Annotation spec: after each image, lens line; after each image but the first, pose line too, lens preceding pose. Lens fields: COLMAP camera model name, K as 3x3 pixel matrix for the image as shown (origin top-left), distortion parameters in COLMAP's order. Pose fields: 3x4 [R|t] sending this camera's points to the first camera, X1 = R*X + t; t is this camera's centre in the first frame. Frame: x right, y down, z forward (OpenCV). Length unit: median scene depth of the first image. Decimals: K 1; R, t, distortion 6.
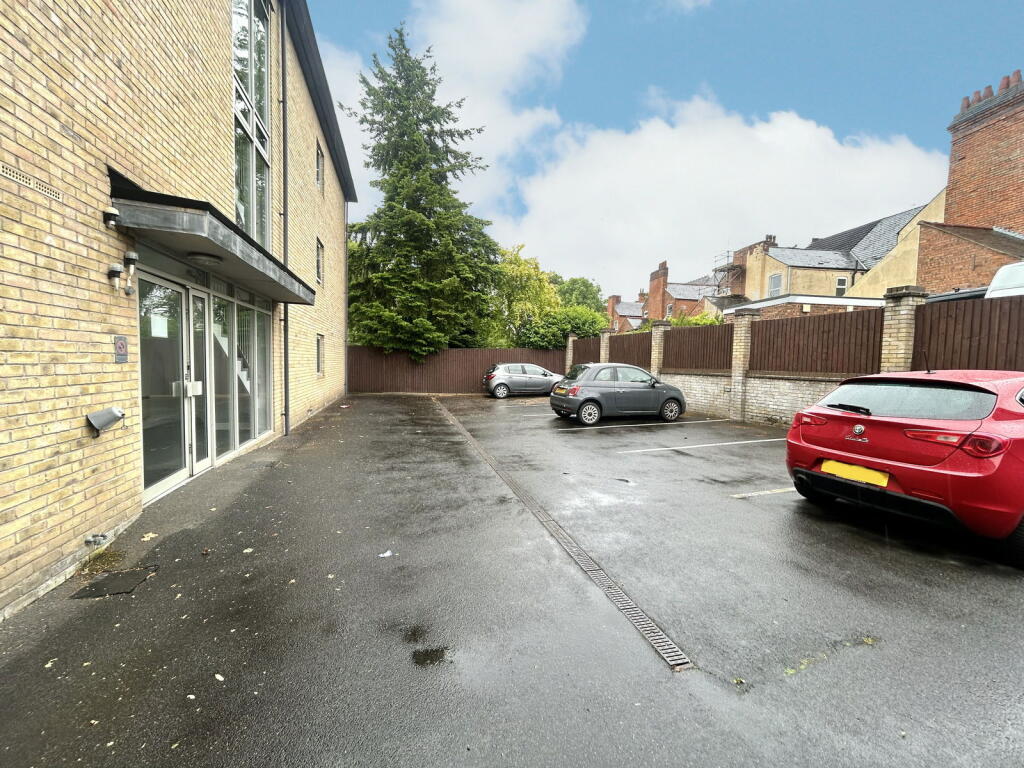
lens RADIAL K [[414.0, 0, 512.0], [0, 414.0, 384.0], [0, 0, 1]] dist [-0.000346, 0.000002]
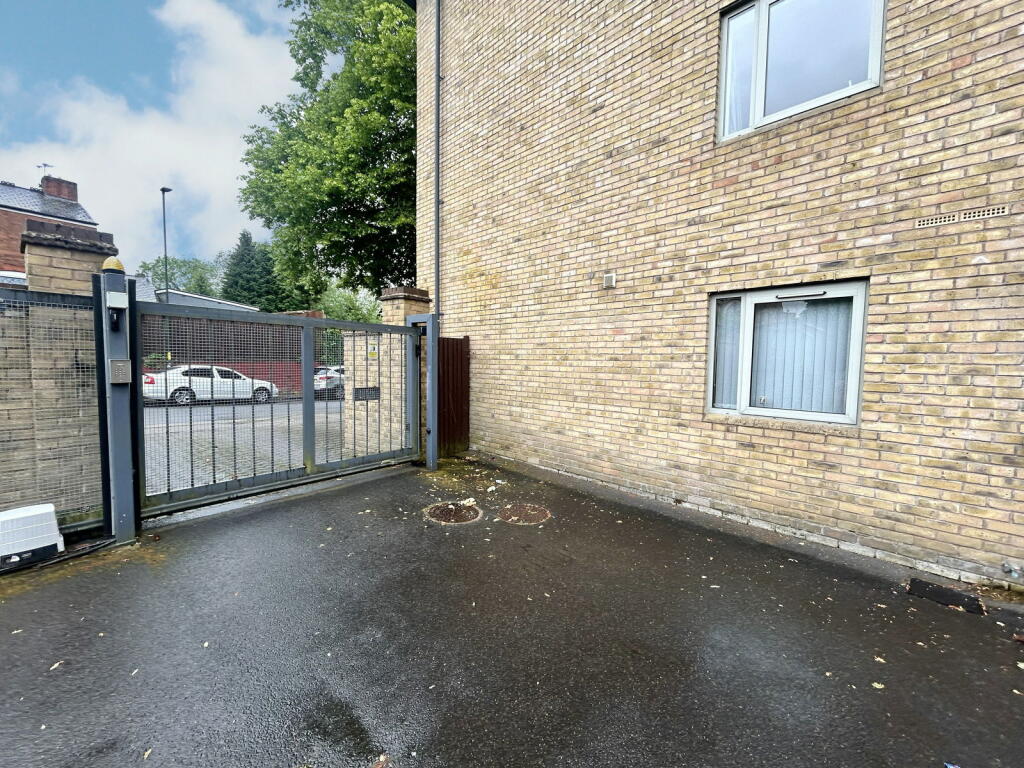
lens RADIAL K [[414.0, 0, 512.0], [0, 414.0, 384.0], [0, 0, 1]] dist [-0.000346, 0.000002]
pose [[-0.868855, -0.001060, -0.495066, 0.461518], [-0.055456, 0.993912, 0.095198, -0.063453], [0.491952, 0.110168, -0.863624, 1.371324]]
